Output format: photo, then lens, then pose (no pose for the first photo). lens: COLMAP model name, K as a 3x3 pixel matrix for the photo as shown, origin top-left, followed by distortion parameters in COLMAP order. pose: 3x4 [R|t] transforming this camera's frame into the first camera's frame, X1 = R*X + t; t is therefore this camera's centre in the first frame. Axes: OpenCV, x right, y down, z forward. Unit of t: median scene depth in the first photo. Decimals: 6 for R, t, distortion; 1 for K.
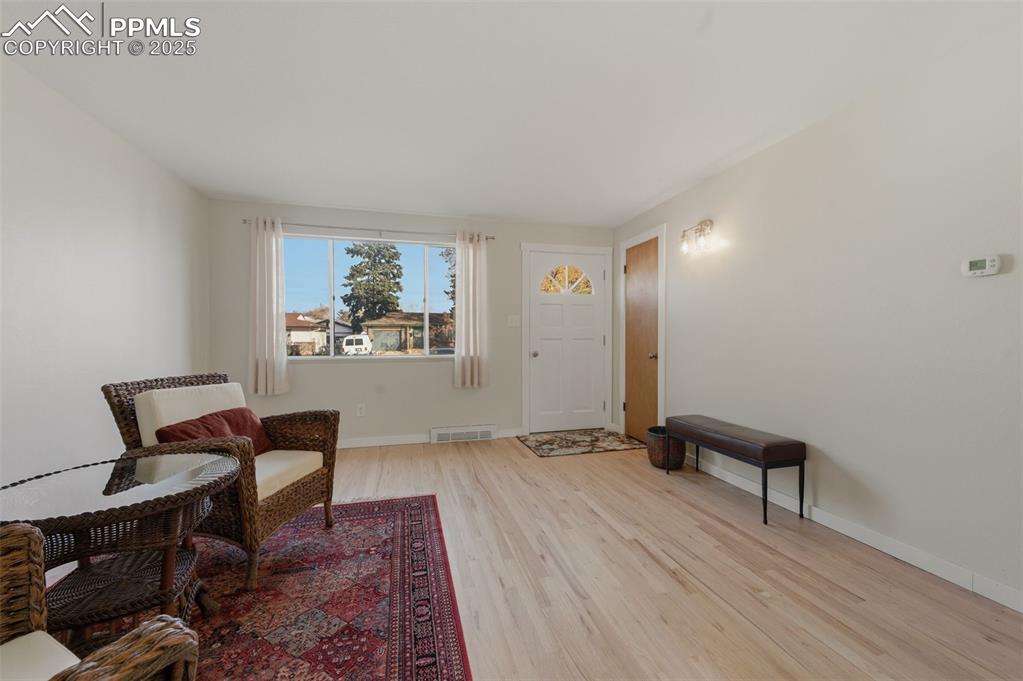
lens RADIAL K [[403.5, 0, 511.5], [0, 403.5, 340.5], [0, 0, 1]] dist [0.001240, -0.000205]
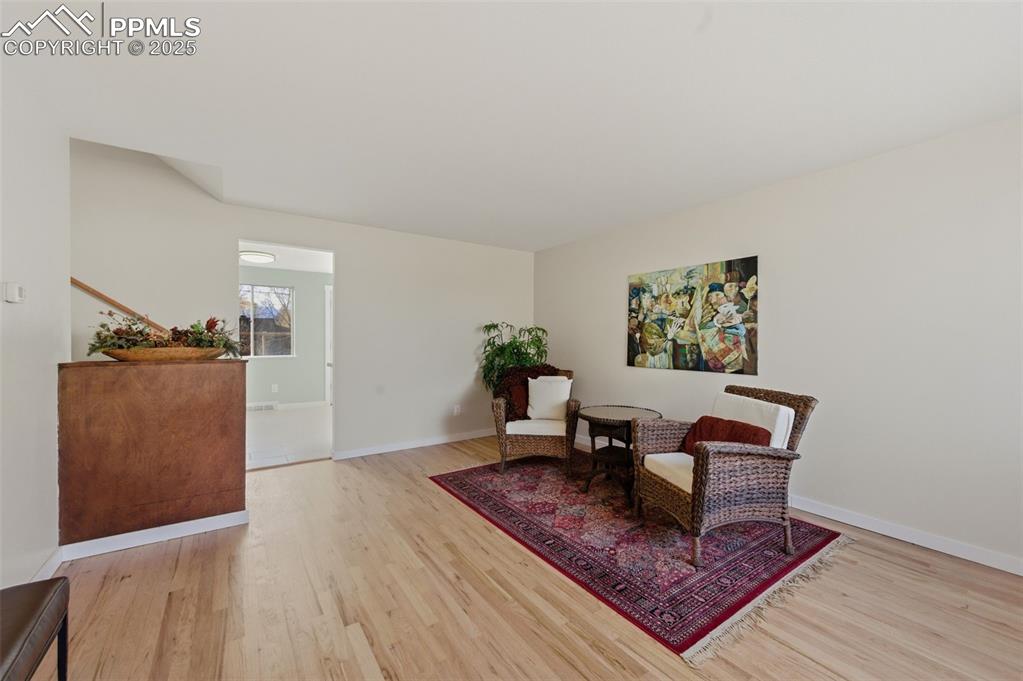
lens RADIAL K [[399.5, 0, 504.1], [0, 399.5, 343.1], [0, 0, 1]] dist [0.001050, -0.000008]
pose [[-0.946923, 0.002960, -0.321446, 0.287307], [-0.002596, 0.999855, 0.016853, -0.068038], [0.321449, 0.016793, -0.946778, 1.970053]]
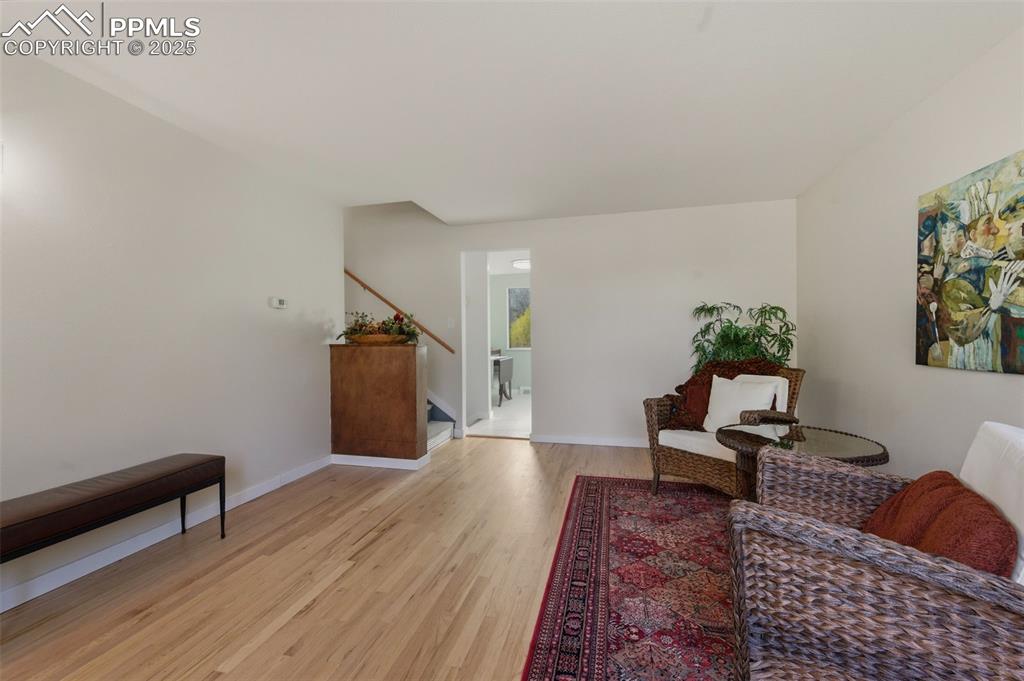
lens RADIAL K [[403.9, 0, 512.0], [0, 403.9, 340.5], [0, 0, 1]] dist [0.001240, -0.000205]
pose [[-0.874545, 0.008684, 0.484867, -0.516287], [0.016091, 0.999809, 0.011116, -0.016526], [-0.484678, 0.017524, -0.874517, 1.760437]]
